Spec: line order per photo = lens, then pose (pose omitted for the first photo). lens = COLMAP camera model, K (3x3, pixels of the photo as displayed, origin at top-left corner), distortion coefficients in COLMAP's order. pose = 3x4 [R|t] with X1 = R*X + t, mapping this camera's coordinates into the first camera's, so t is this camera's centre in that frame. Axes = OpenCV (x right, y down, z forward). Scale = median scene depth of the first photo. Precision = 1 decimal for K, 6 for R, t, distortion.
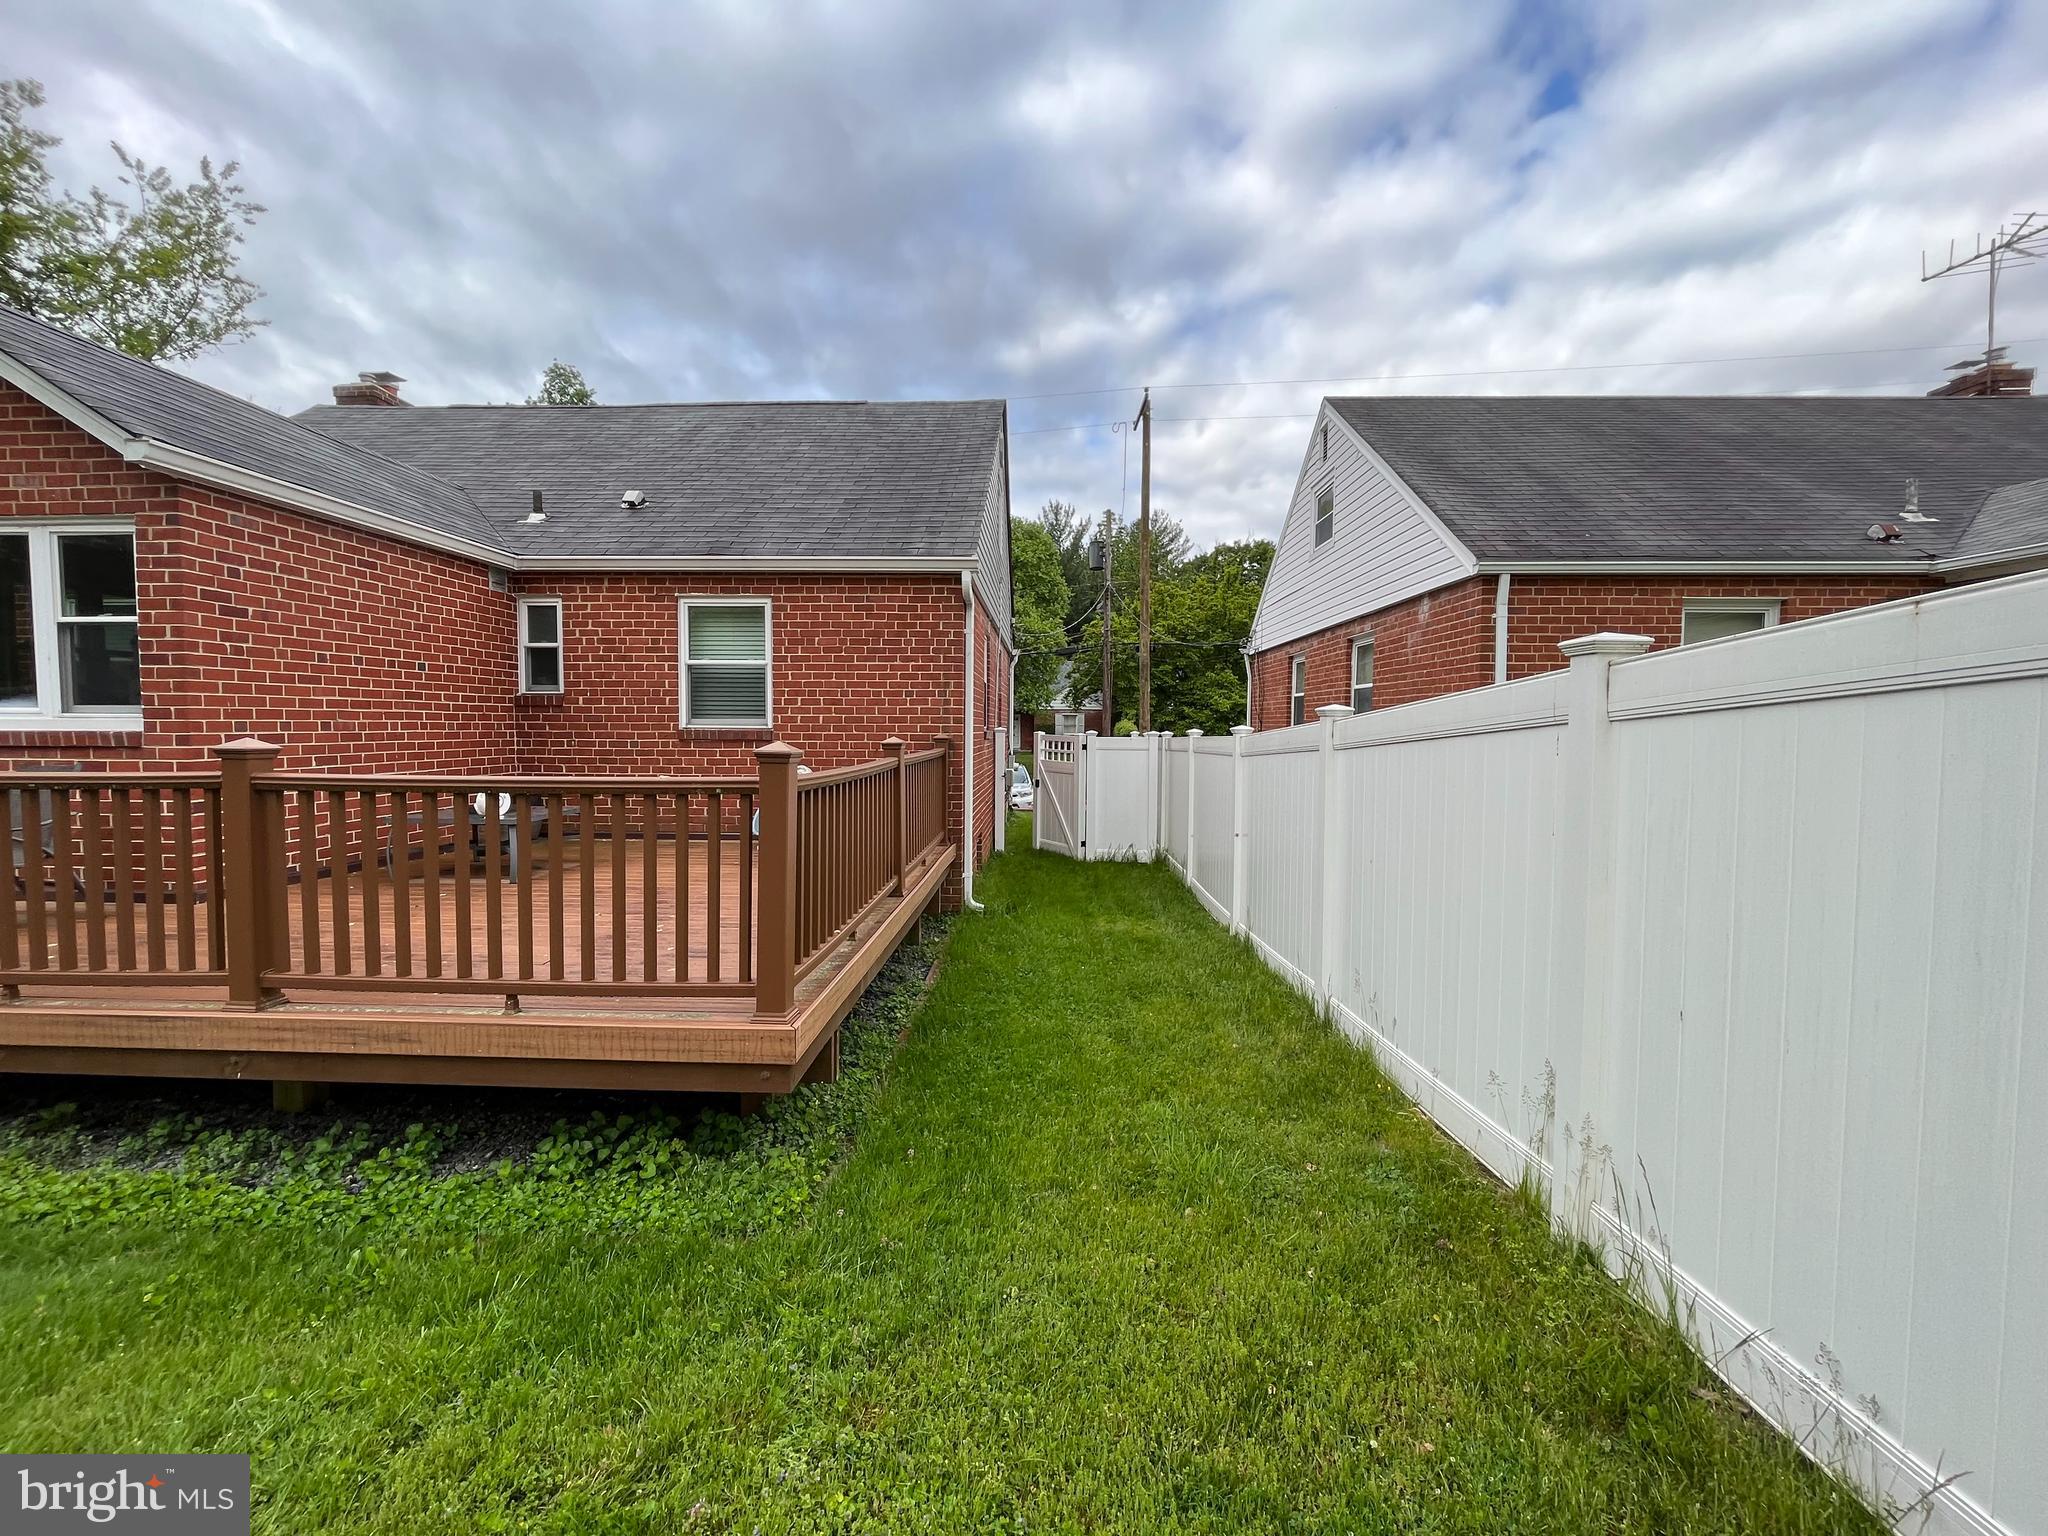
lens RADIAL K [[849.9, 0, 1019.0], [0, 849.9, 778.4], [0, 0, 1]] dist [-0.000836, -0.000275]
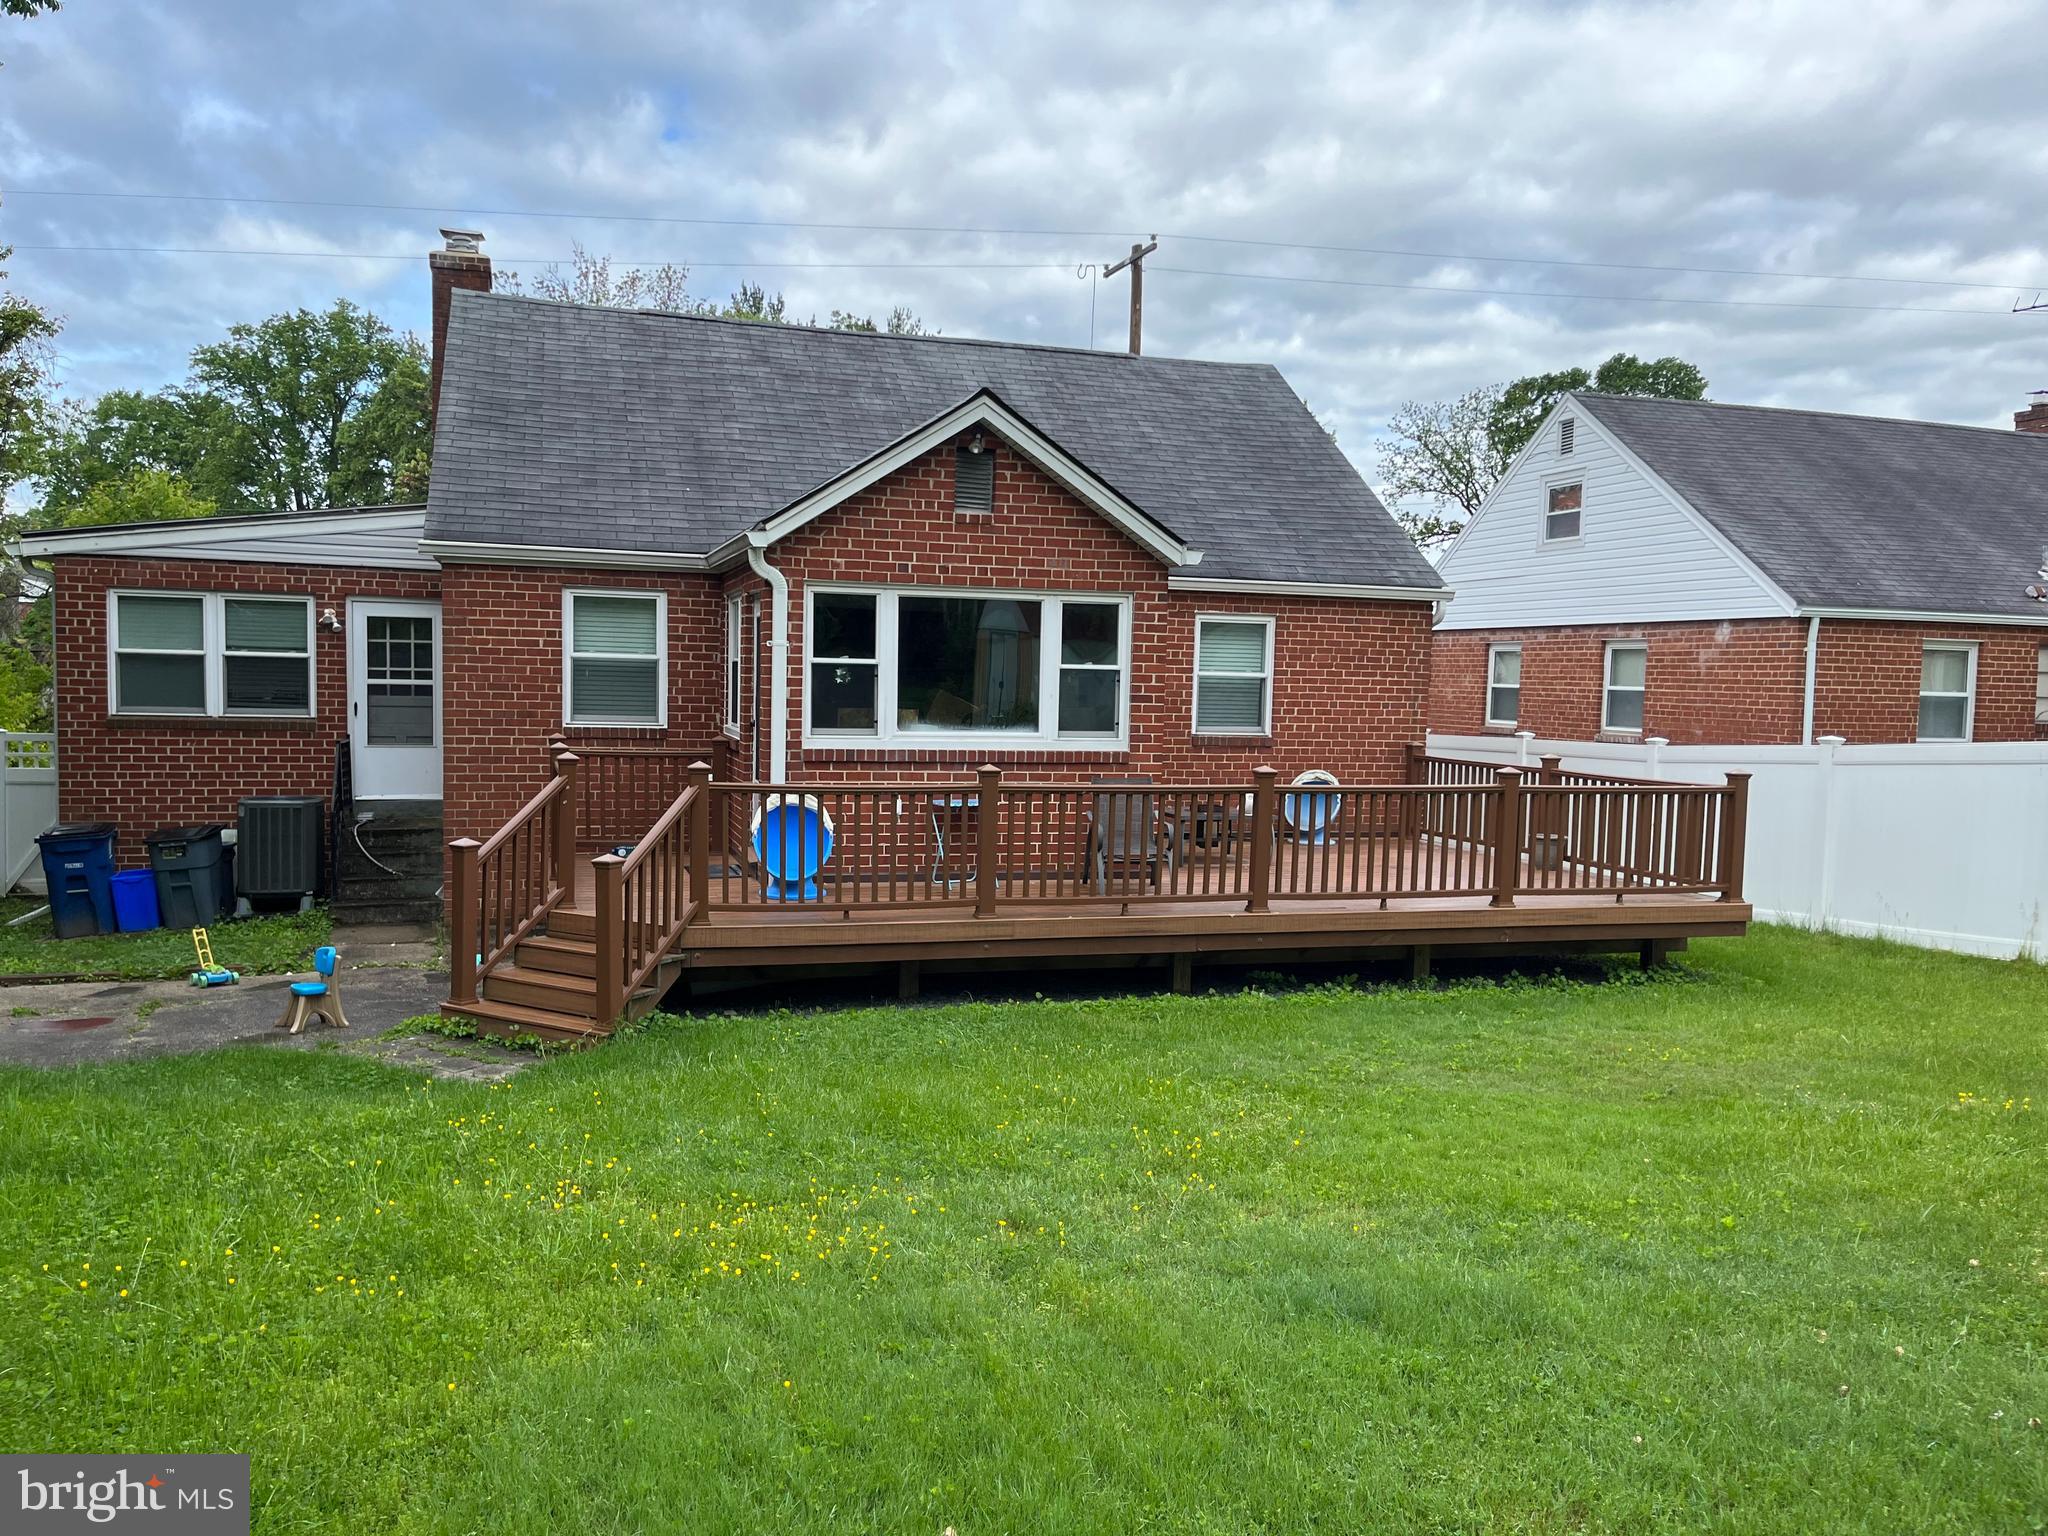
lens RADIAL K [[1581.6, 0, 1017.2], [0, 1581.6, 795.9], [0, 0, 1]] dist [0.080059, -0.108713]
pose [[0.945174, -0.007104, 0.326491, -1.284091], [0.000511, 0.999794, 0.020274, -0.022891], [-0.326568, -0.018996, 0.944983, -0.838221]]
